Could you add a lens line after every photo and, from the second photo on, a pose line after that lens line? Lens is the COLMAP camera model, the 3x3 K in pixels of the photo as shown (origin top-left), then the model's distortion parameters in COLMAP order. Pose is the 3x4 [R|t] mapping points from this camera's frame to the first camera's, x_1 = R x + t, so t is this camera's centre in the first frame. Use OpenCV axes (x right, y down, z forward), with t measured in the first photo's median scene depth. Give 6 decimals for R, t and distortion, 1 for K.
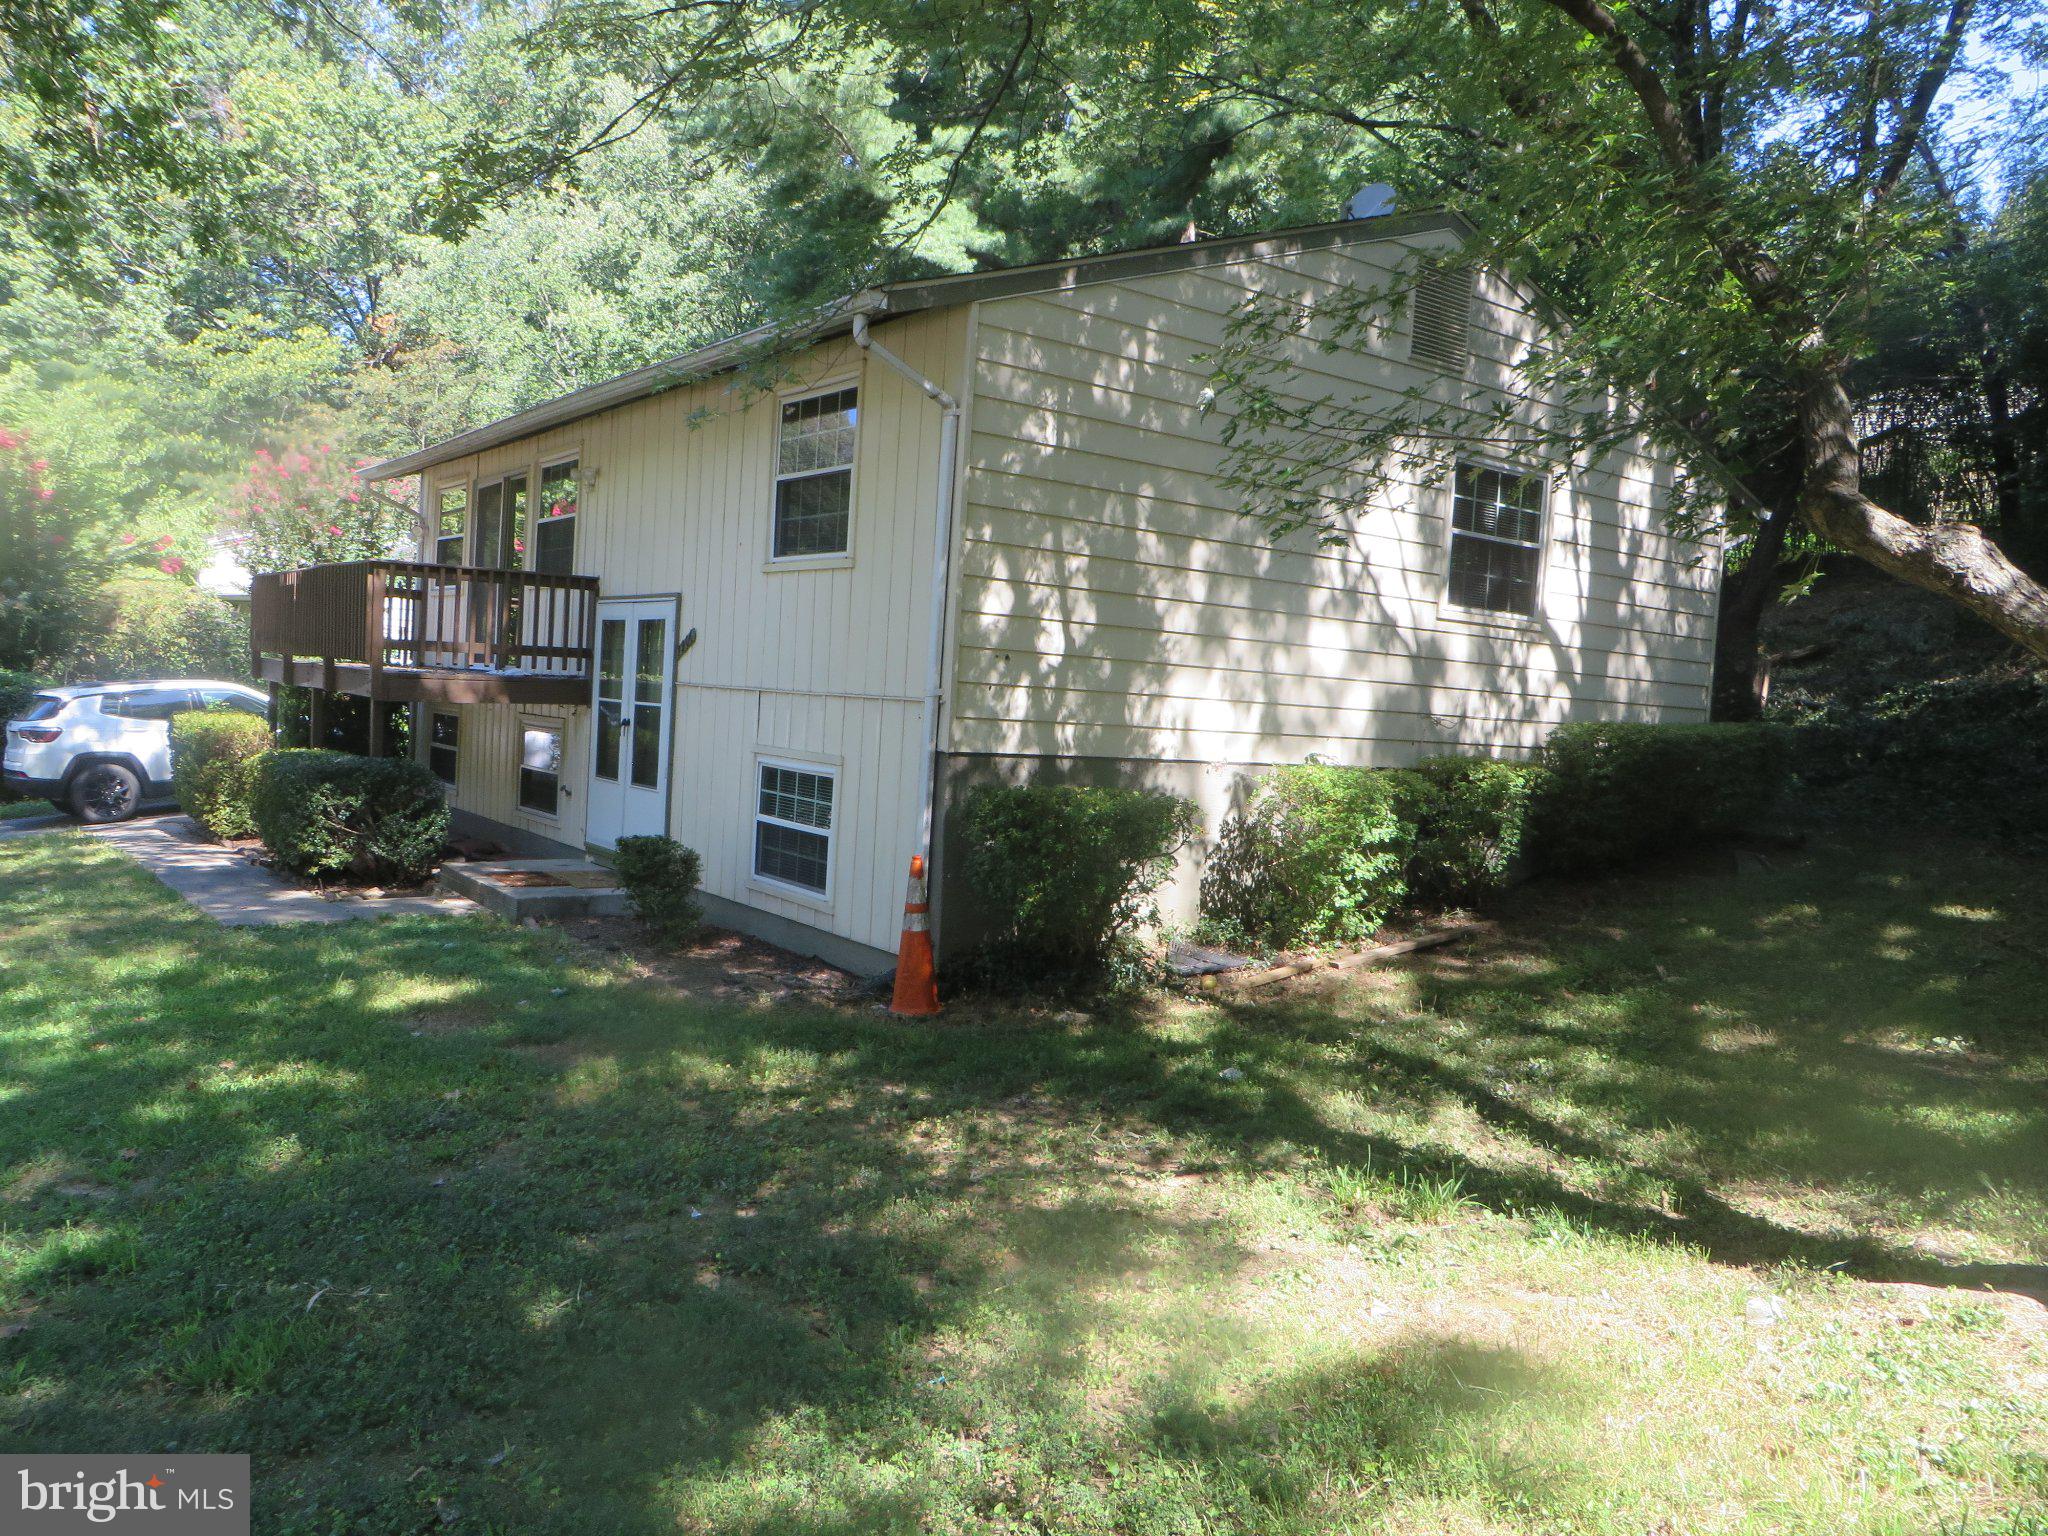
lens RADIAL K [[1551.0, 0, 1024.0], [0, 1551.0, 768.0], [0, 0, 1]] dist [-0.008494, 0.004850]
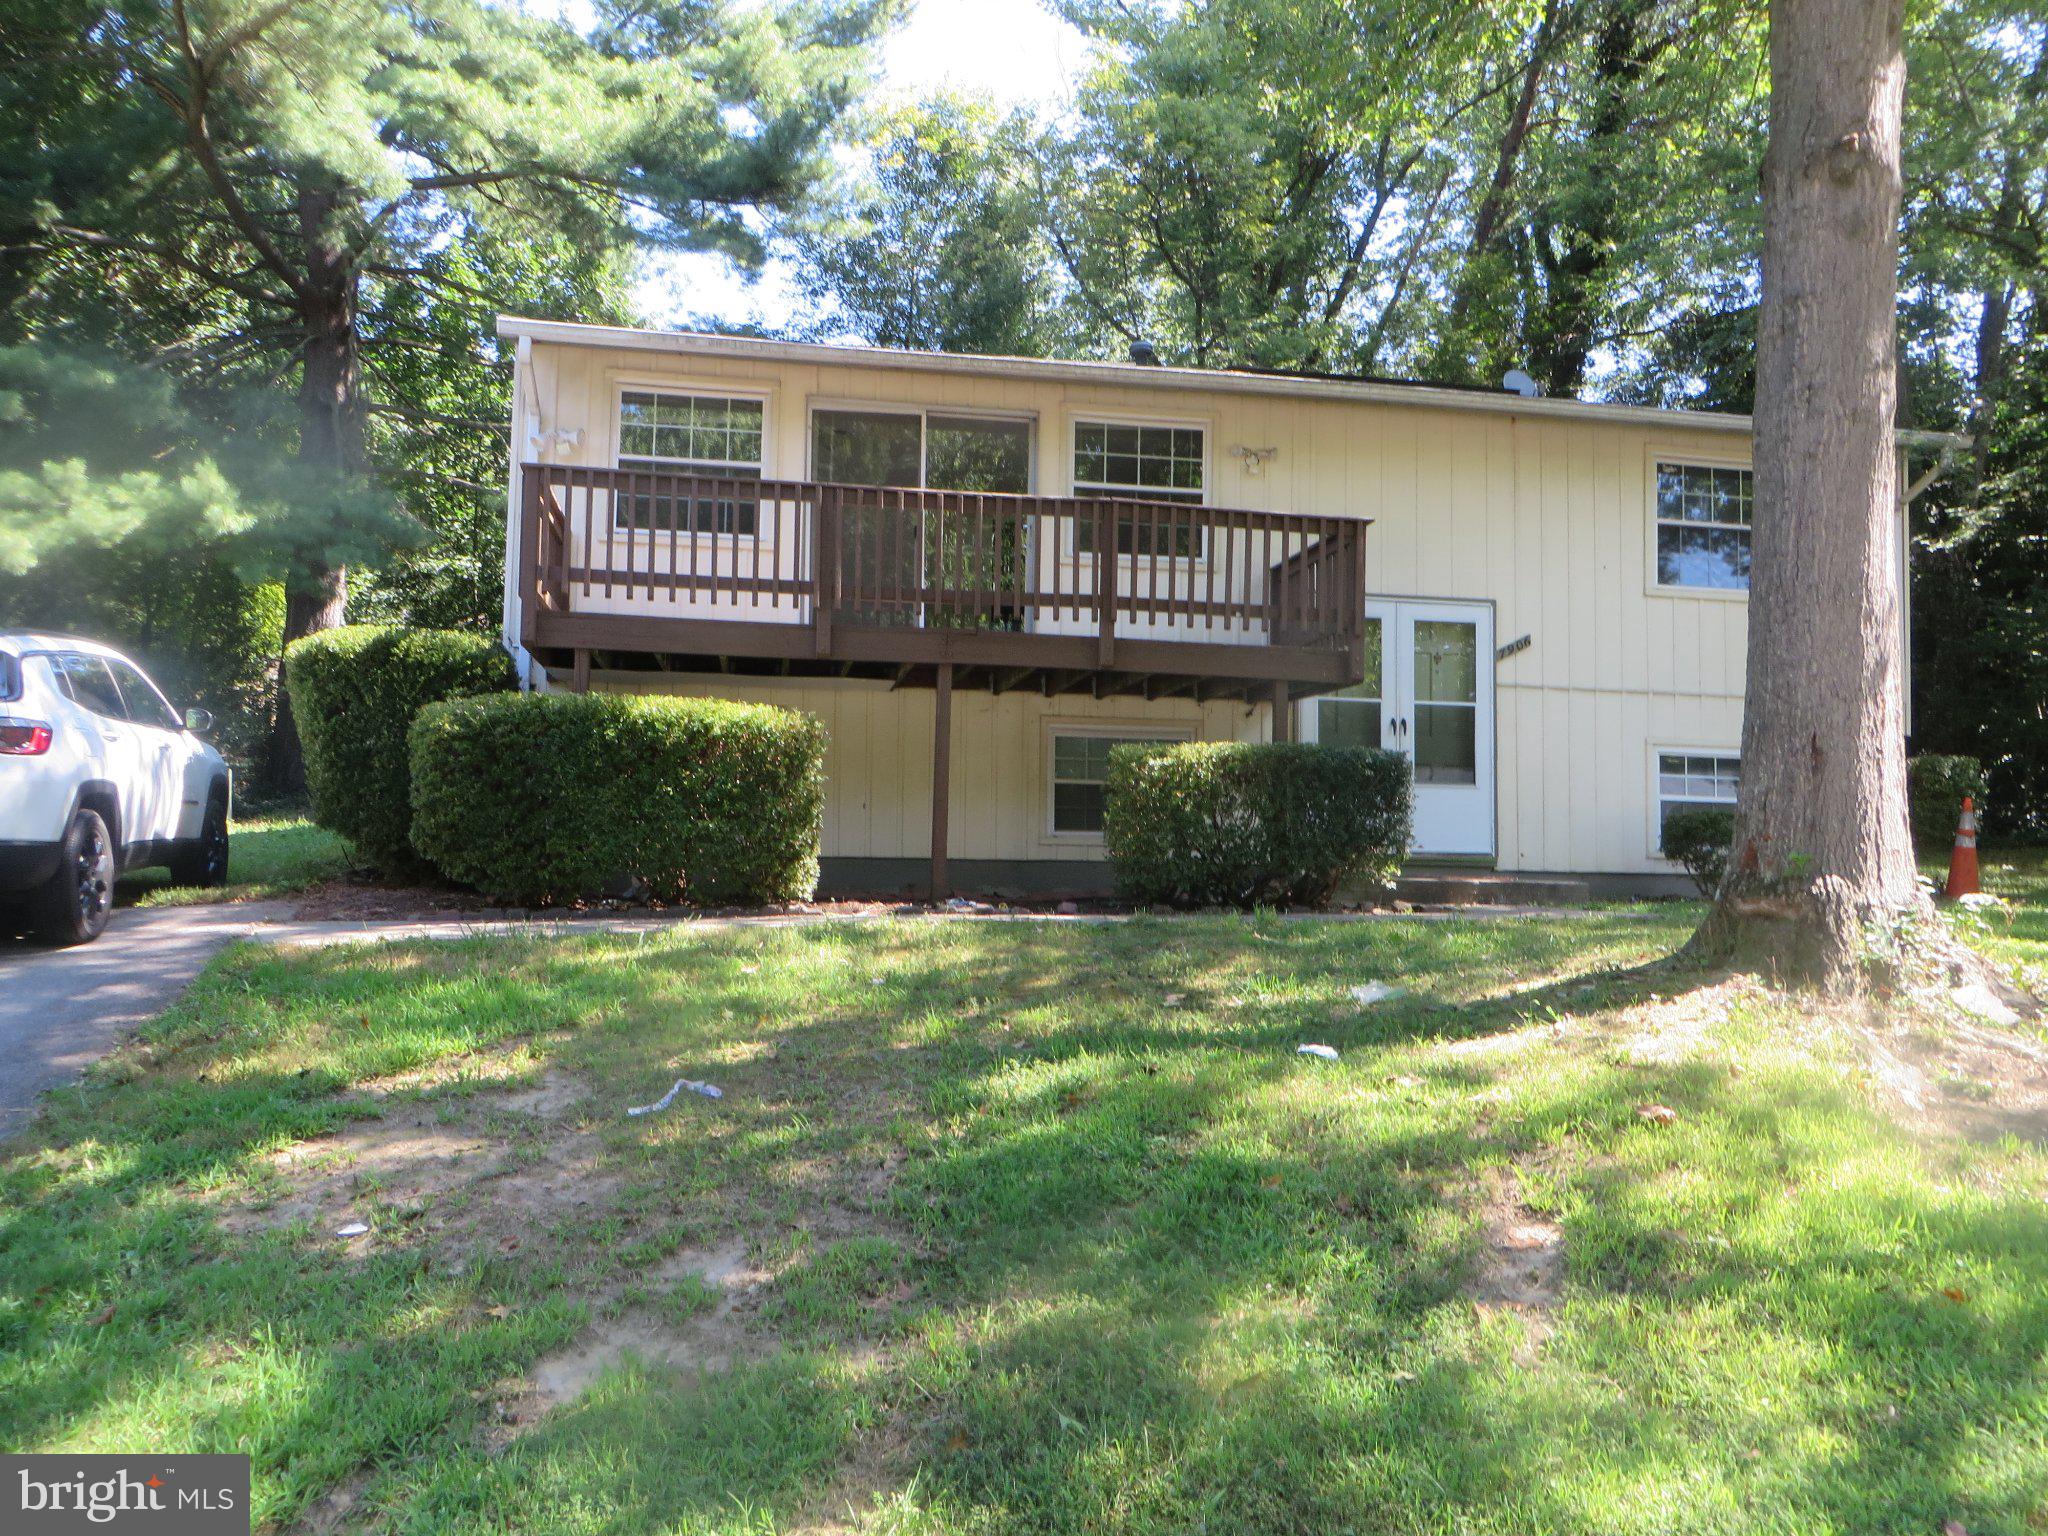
lens RADIAL K [[1551.0, 0, 1024.0], [0, 1551.0, 768.0], [0, 0, 1]] dist [-0.008494, 0.004850]
pose [[0.426883, 0.012510, 0.904220, -1.279955], [0.053588, 0.997797, -0.039103, 0.025819], [-0.902718, 0.065148, 0.425272, 0.821000]]
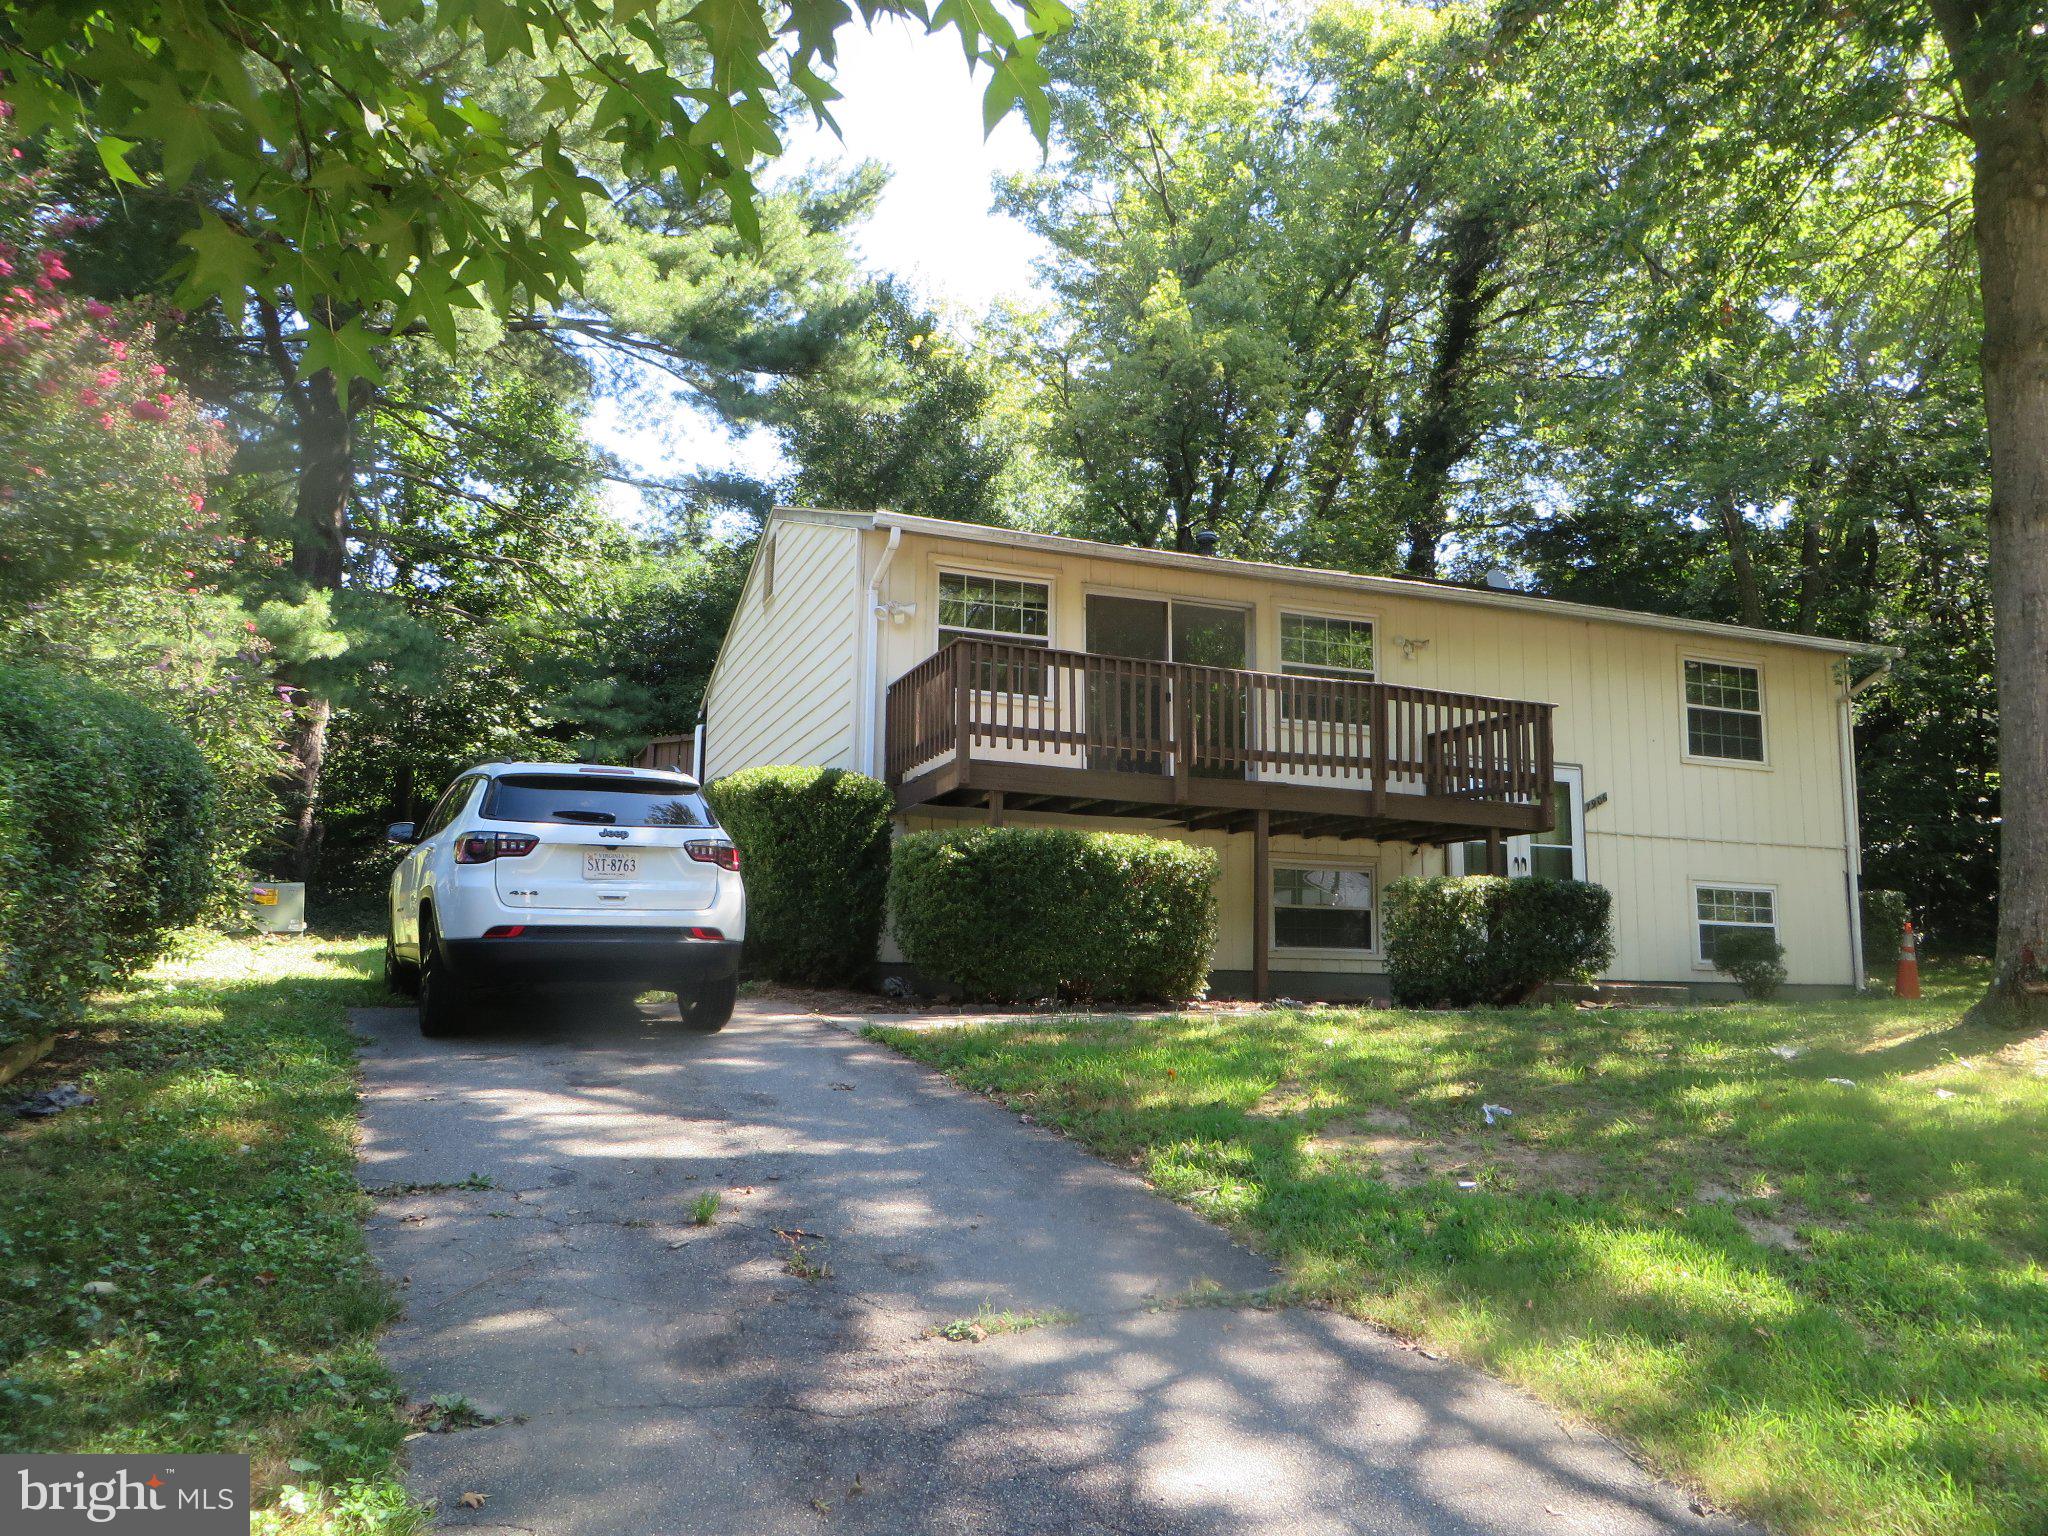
lens RADIAL K [[1528.2, 0, 1024.0], [0, 1528.2, 768.0], [0, 0, 1]] dist [0.003255, 0.000410]
pose [[0.247498, 0.092845, 0.964430, -1.577718], [0.047657, 0.993027, -0.107828, 0.010550], [-0.967716, 0.072649, 0.241347, 1.113757]]
